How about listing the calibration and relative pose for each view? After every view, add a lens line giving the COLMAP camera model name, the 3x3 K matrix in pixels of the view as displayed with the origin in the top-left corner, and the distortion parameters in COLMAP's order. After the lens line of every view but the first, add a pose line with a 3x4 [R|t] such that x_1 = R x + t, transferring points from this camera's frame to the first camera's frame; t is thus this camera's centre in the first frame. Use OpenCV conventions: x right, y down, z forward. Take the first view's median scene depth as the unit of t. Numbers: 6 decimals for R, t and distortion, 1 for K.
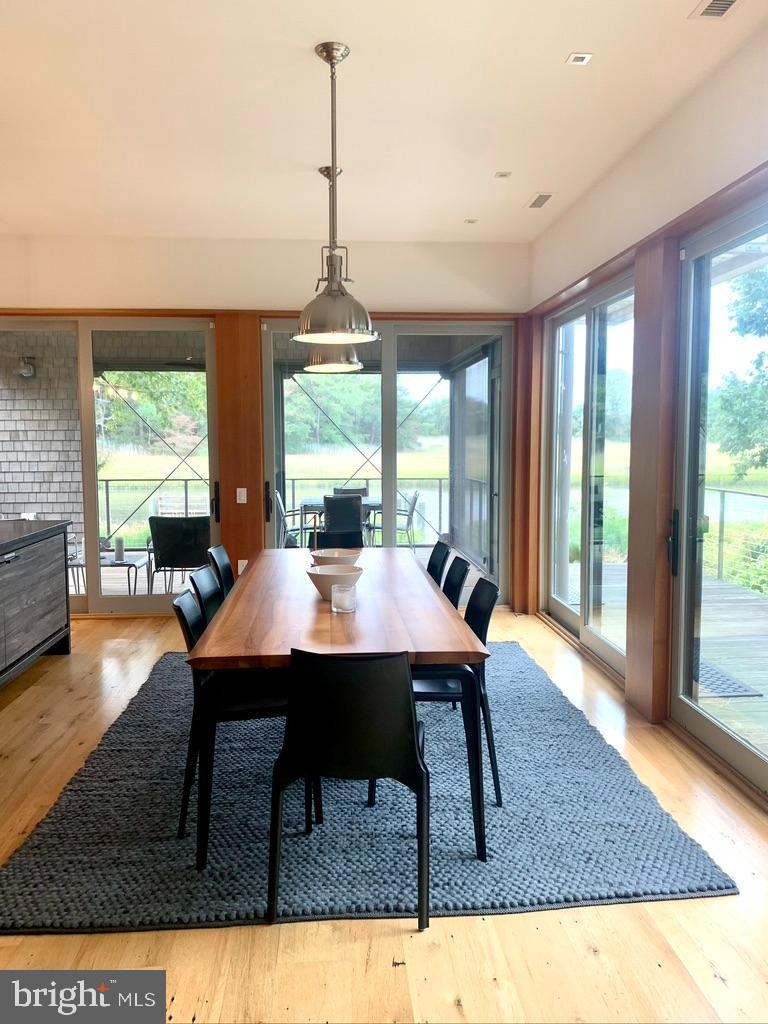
lens RADIAL K [[787.5, 0, 378.4], [0, 787.5, 521.7], [0, 0, 1]] dist [0.032590, -0.052595]
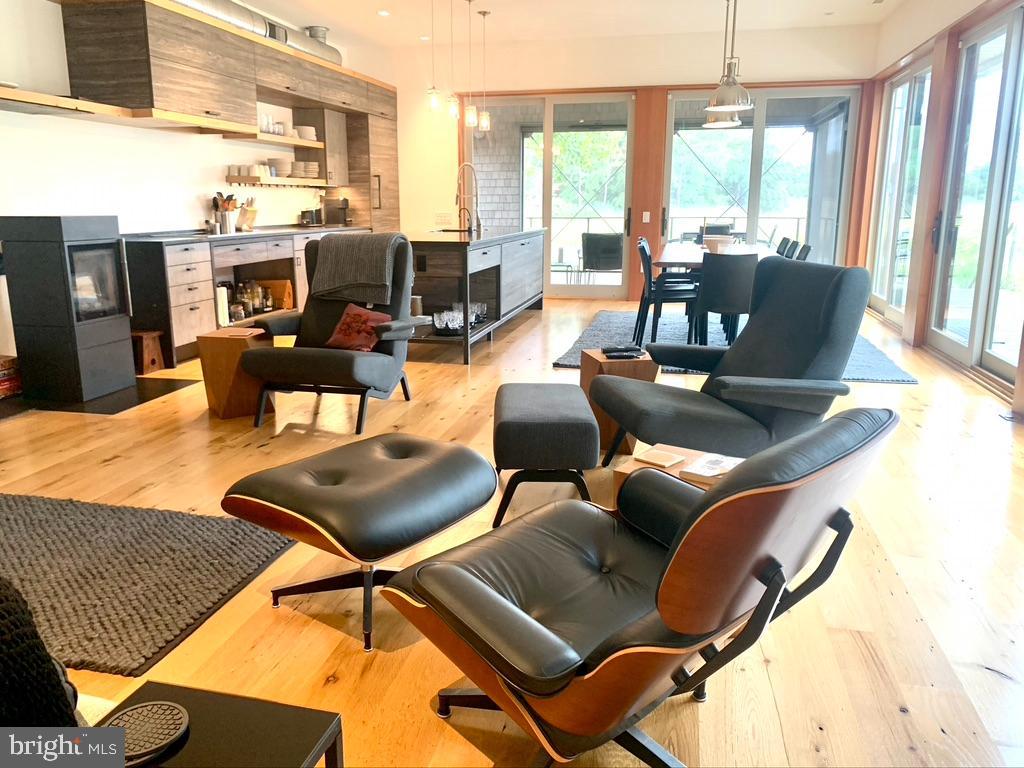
lens RADIAL K [[787.5, 0, 517.7], [0, 787.5, 378.9], [0, 0, 1]] dist [0.032590, -0.052595]
pose [[0.963418, 0.059230, -0.261377, -0.005210], [-0.028346, 0.992322, 0.120387, 0.090769], [0.266501, -0.108574, 0.957700, -0.476426]]
